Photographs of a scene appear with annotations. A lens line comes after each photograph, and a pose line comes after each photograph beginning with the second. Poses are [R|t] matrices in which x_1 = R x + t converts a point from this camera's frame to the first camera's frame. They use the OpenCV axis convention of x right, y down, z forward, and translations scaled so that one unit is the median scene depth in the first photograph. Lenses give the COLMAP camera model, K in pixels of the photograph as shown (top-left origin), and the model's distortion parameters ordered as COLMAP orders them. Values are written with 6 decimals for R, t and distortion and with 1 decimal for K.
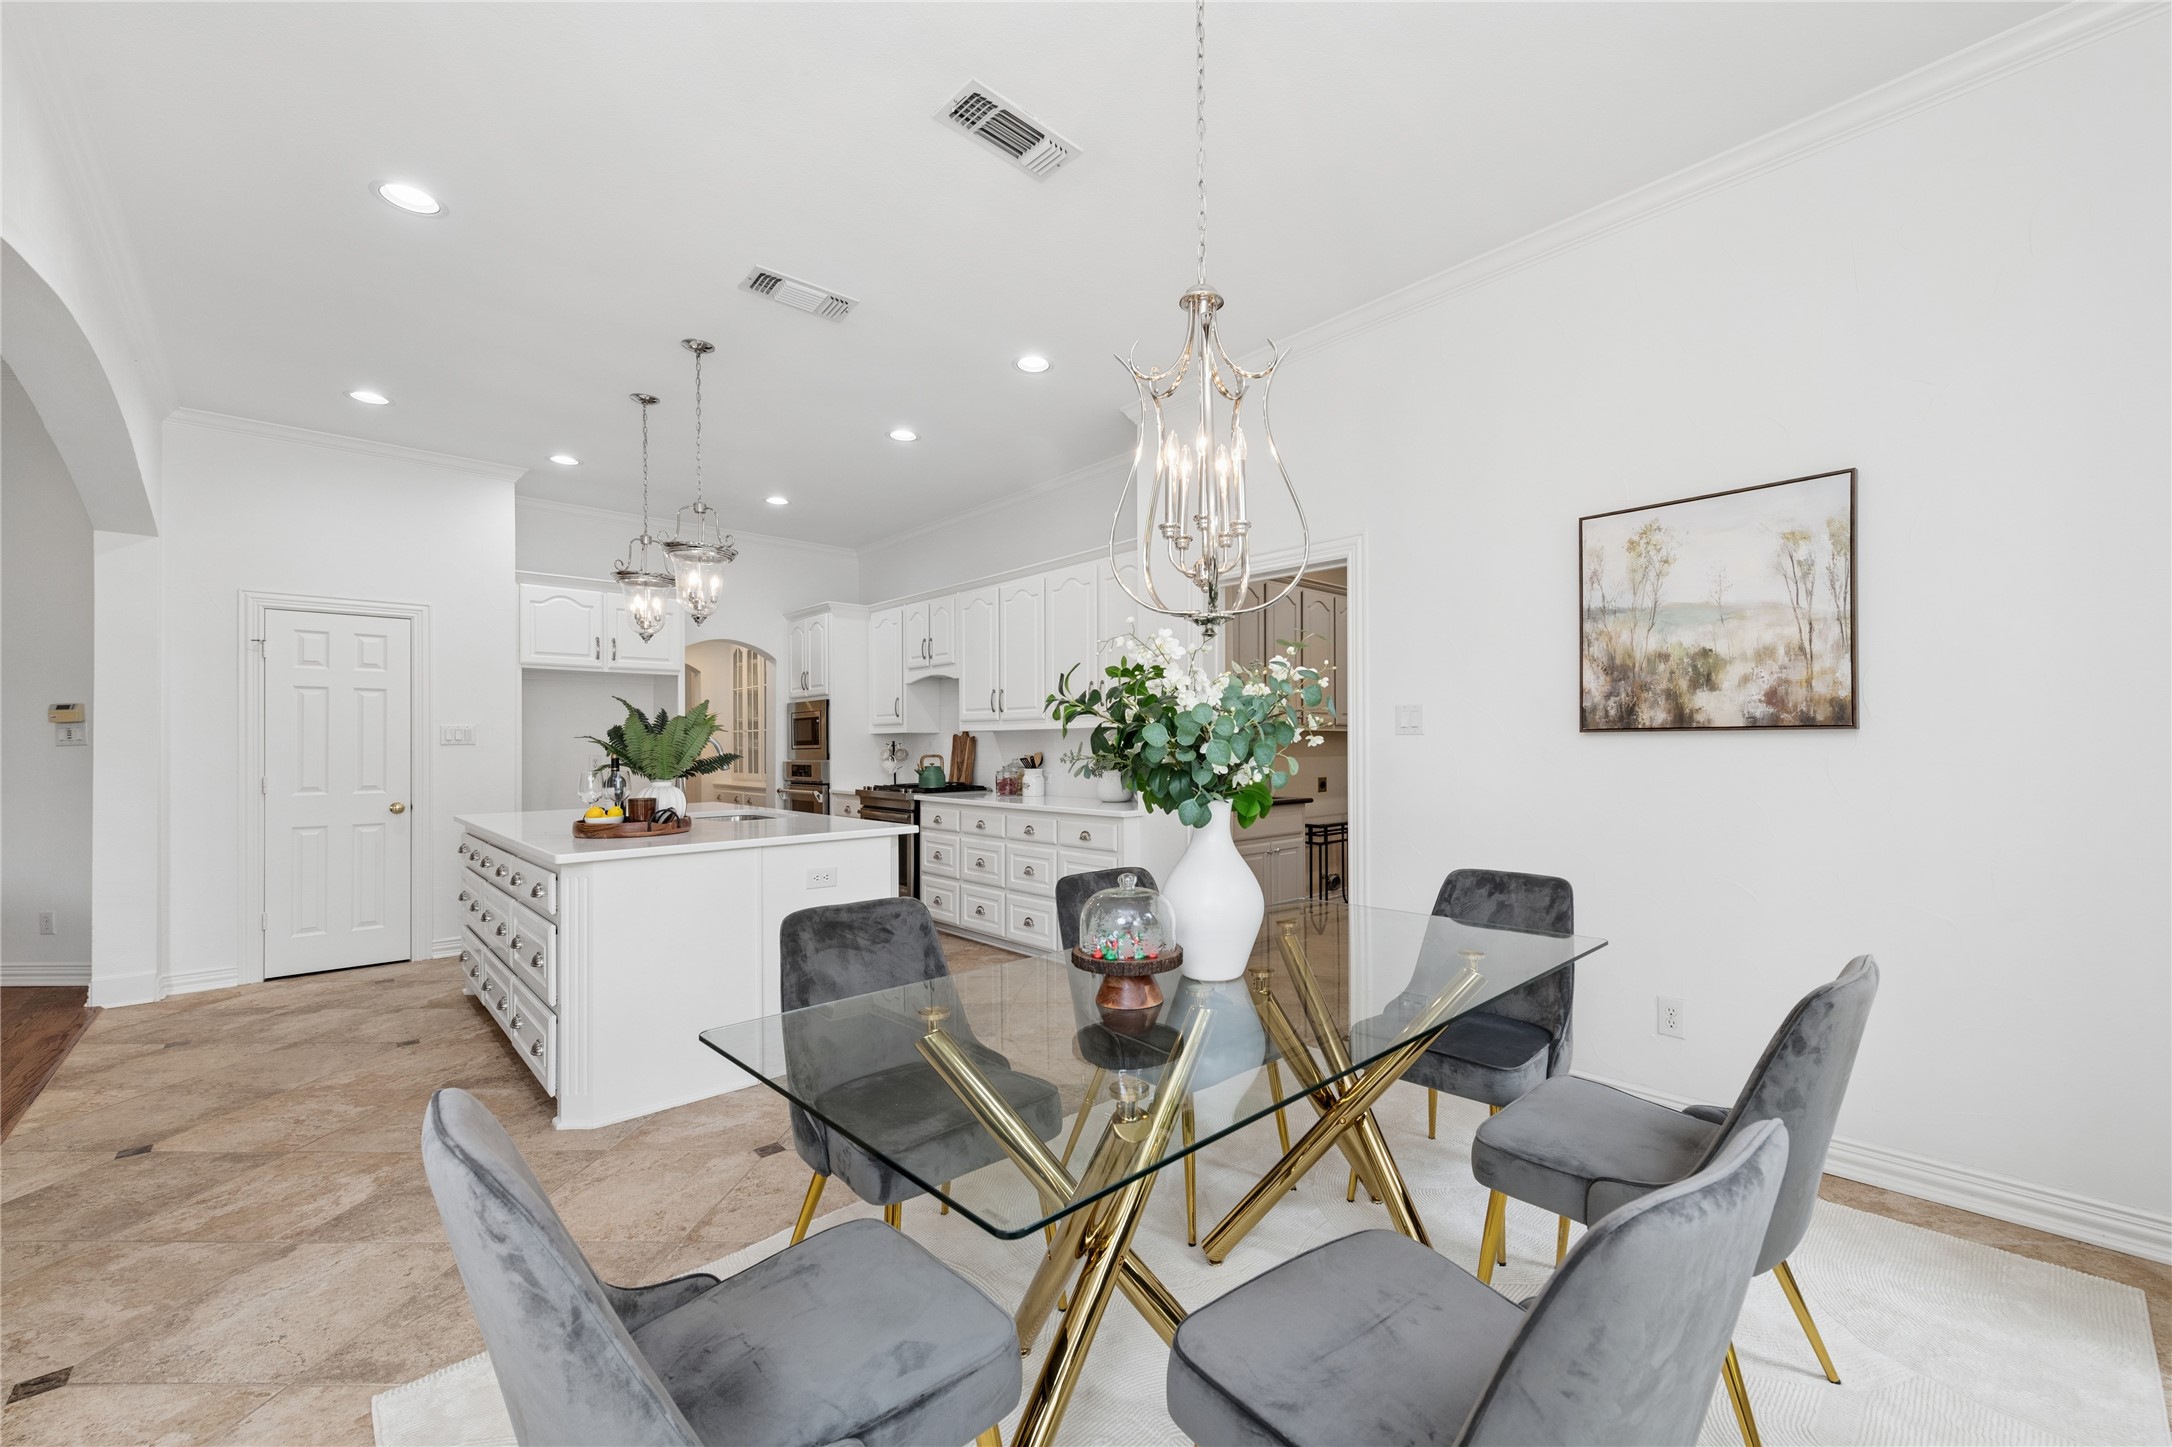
lens RADIAL K [[888.6, 0, 1152.3], [0, 888.6, 731.2], [0, 0, 1]] dist [0.009099, 0.000105]
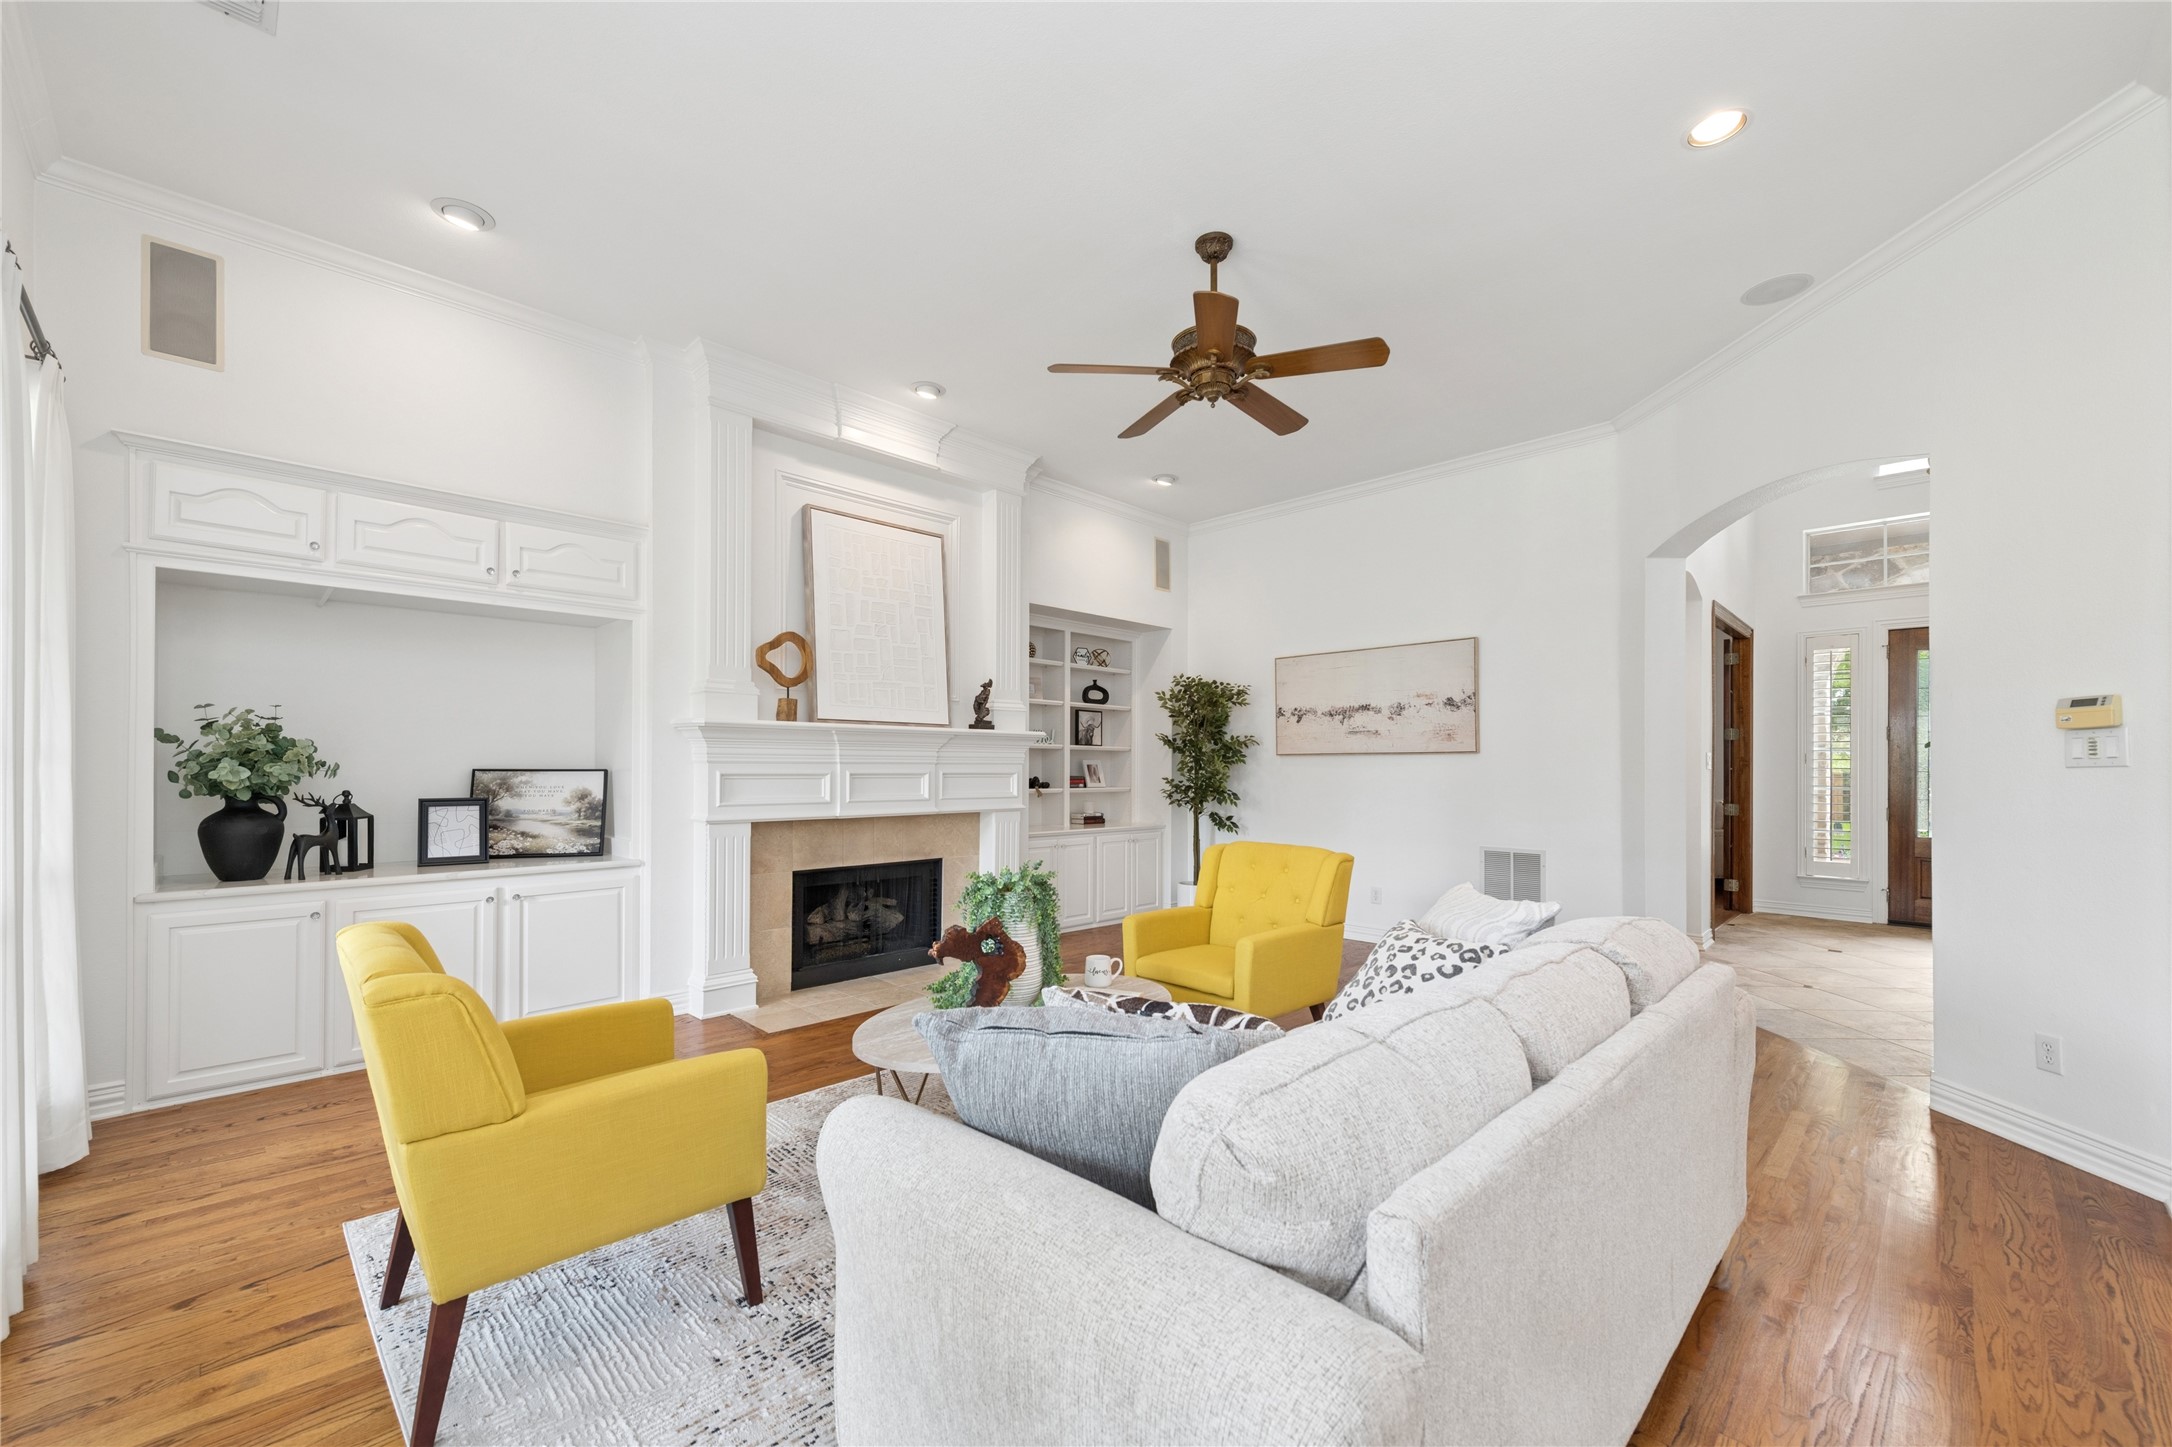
lens RADIAL K [[869.8, 0, 1091.3], [0, 869.8, 756.1], [0, 0, 1]] dist [0.004824, 0.000040]
pose [[0.021437, -0.000391, -0.999770, -0.994140], [0.008232, 0.999966, -0.000214, 0.005644], [0.999736, -0.008226, 0.021440, 0.505475]]
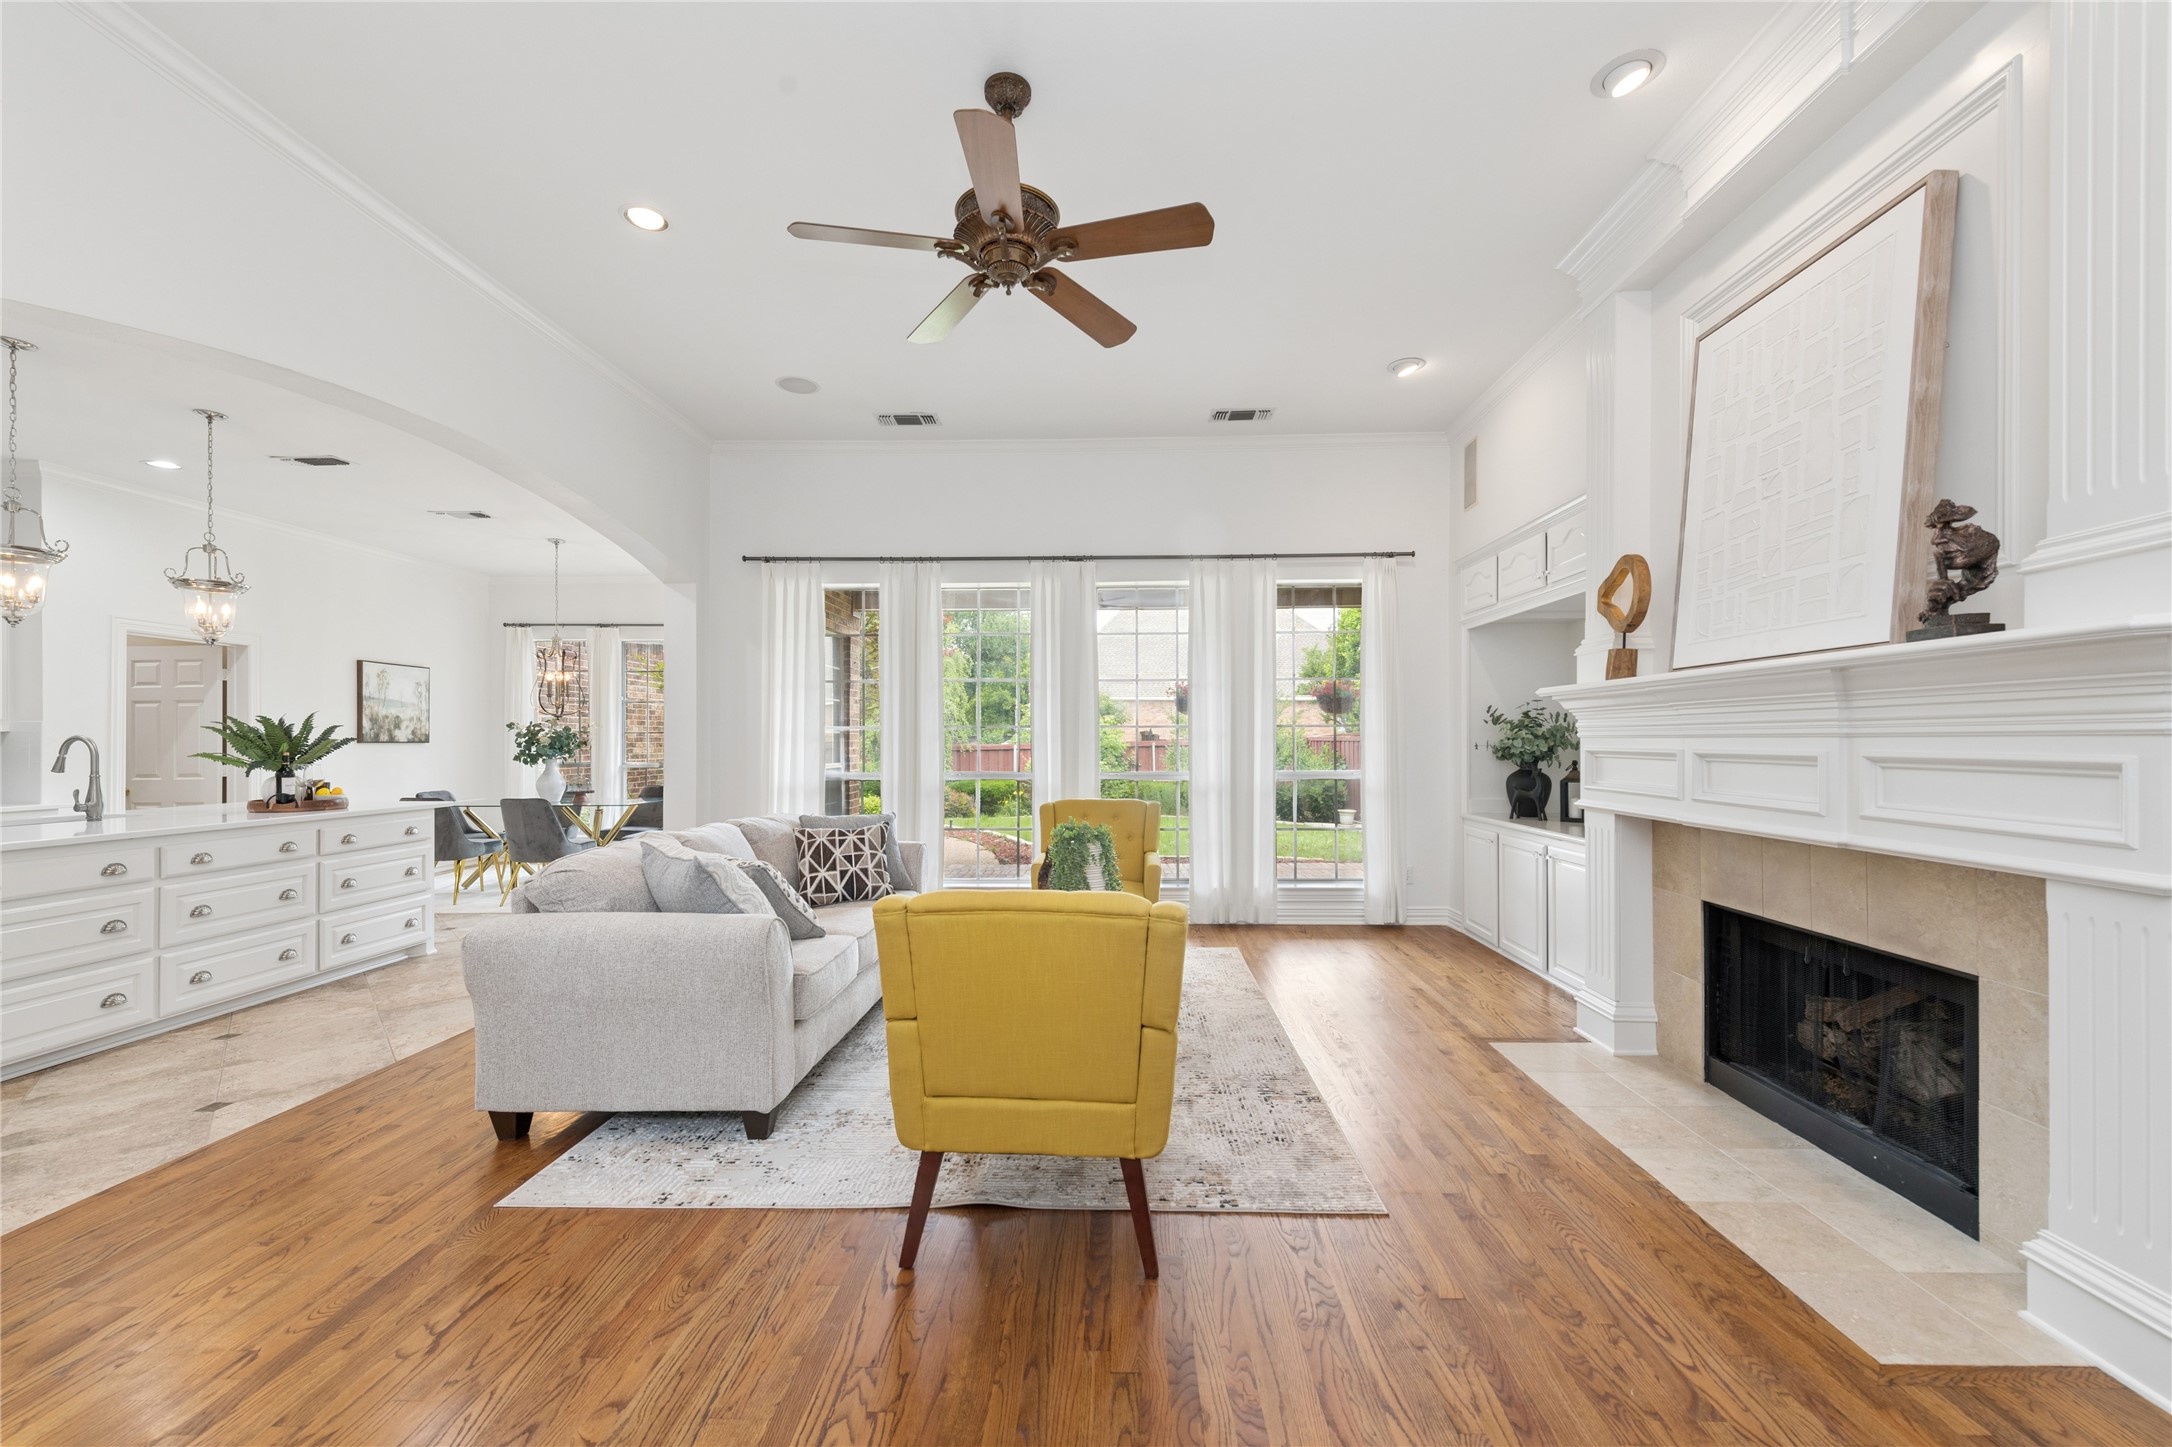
lens RADIAL K [[847.7, 0, 1087.7], [0, 847.7, 739.4], [0, 0, 1]] dist [0.003220, 0.000252]
pose [[-0.701914, 0.012133, 0.712158, -2.753228], [-0.000468, 0.999847, -0.017496, 0.032737], [-0.712261, -0.012614, -0.701801, 1.227662]]
